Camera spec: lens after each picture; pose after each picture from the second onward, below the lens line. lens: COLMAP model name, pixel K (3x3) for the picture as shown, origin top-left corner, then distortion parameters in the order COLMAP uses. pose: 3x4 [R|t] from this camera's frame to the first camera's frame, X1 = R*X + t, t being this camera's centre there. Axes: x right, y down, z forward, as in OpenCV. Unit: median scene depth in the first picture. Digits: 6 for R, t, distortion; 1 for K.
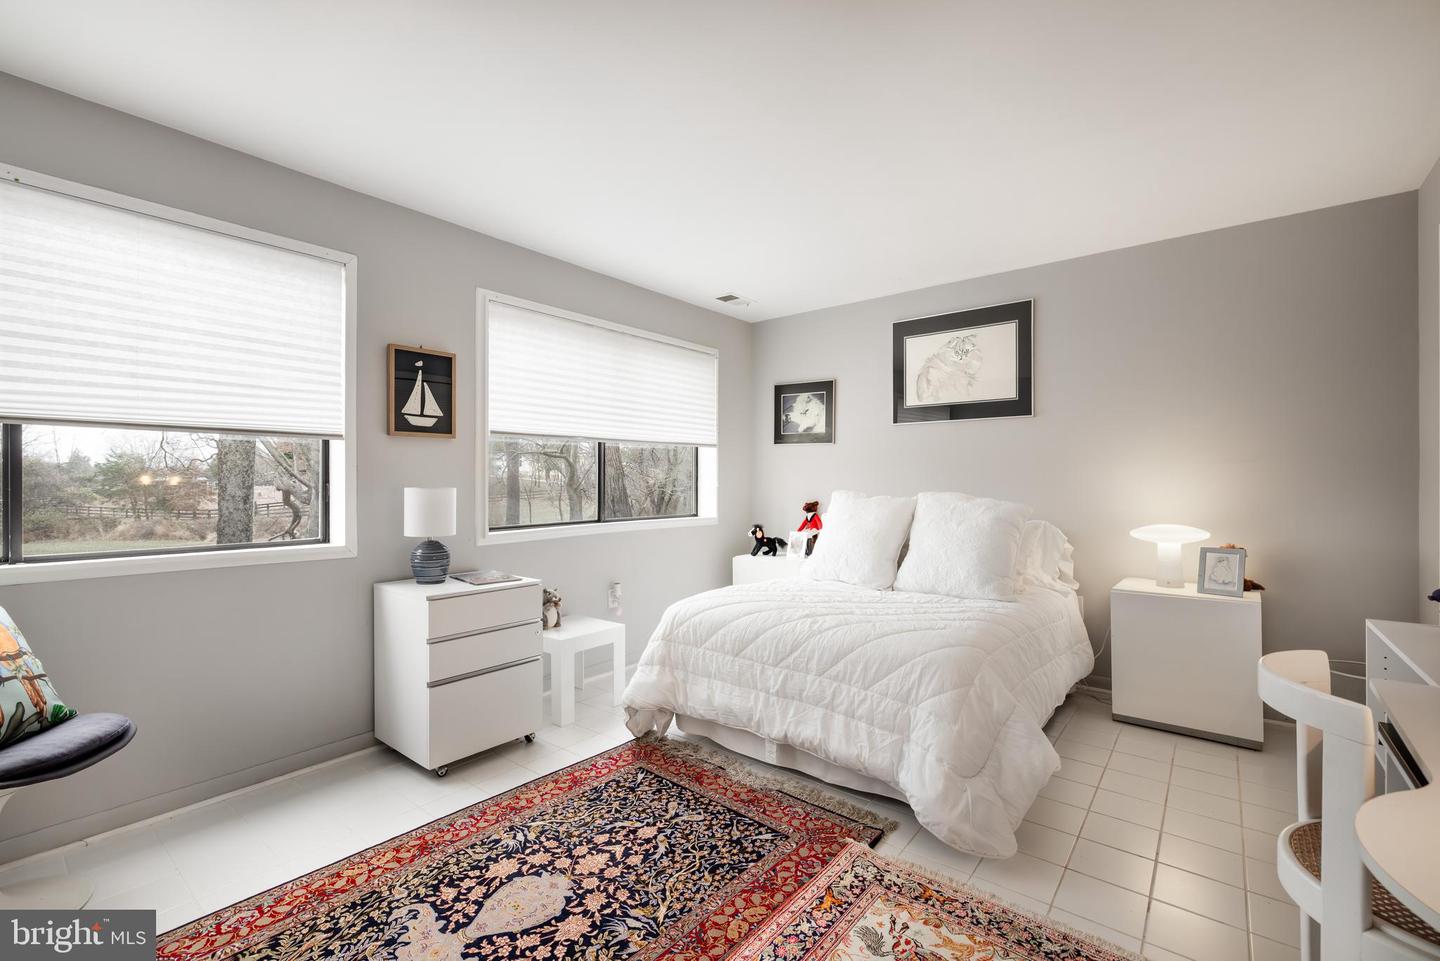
lens RADIAL K [[628.8, 0, 725.6], [0, 628.8, 476.7], [0, 0, 1]] dist [-0.000623, -0.000034]
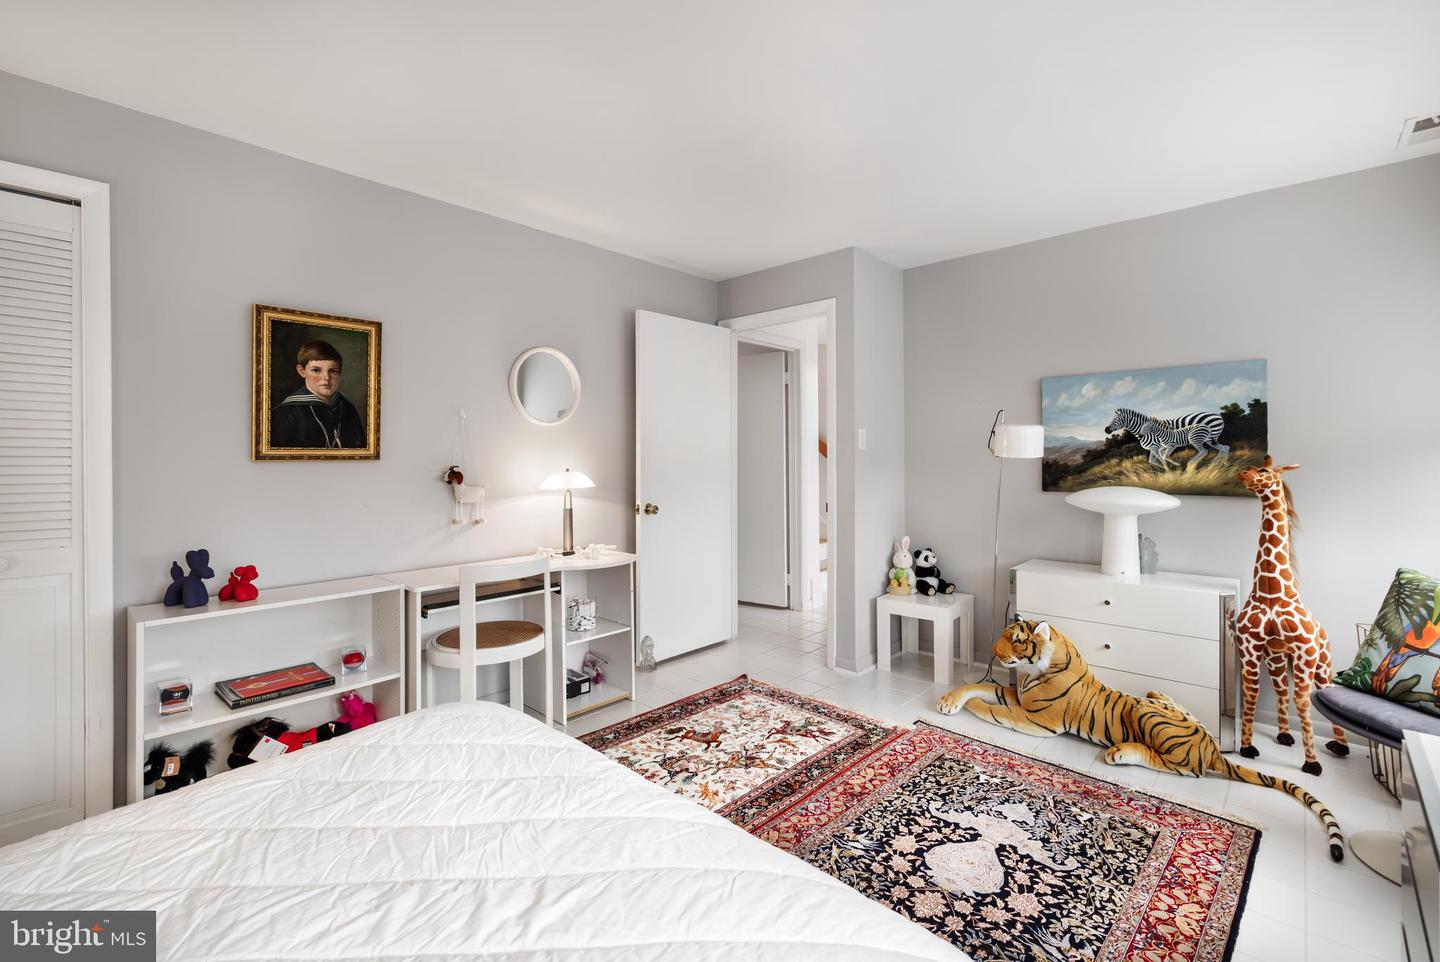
lens RADIAL K [[628.8, 0, 715.9], [0, 628.8, 469.8], [0, 0, 1]] dist [-0.000623, -0.000034]
pose [[-0.995821, 0.007932, 0.090976, 0.006383], [0.008665, 0.999933, 0.007668, -0.021431], [-0.090909, 0.008424, -0.995824, 2.137651]]
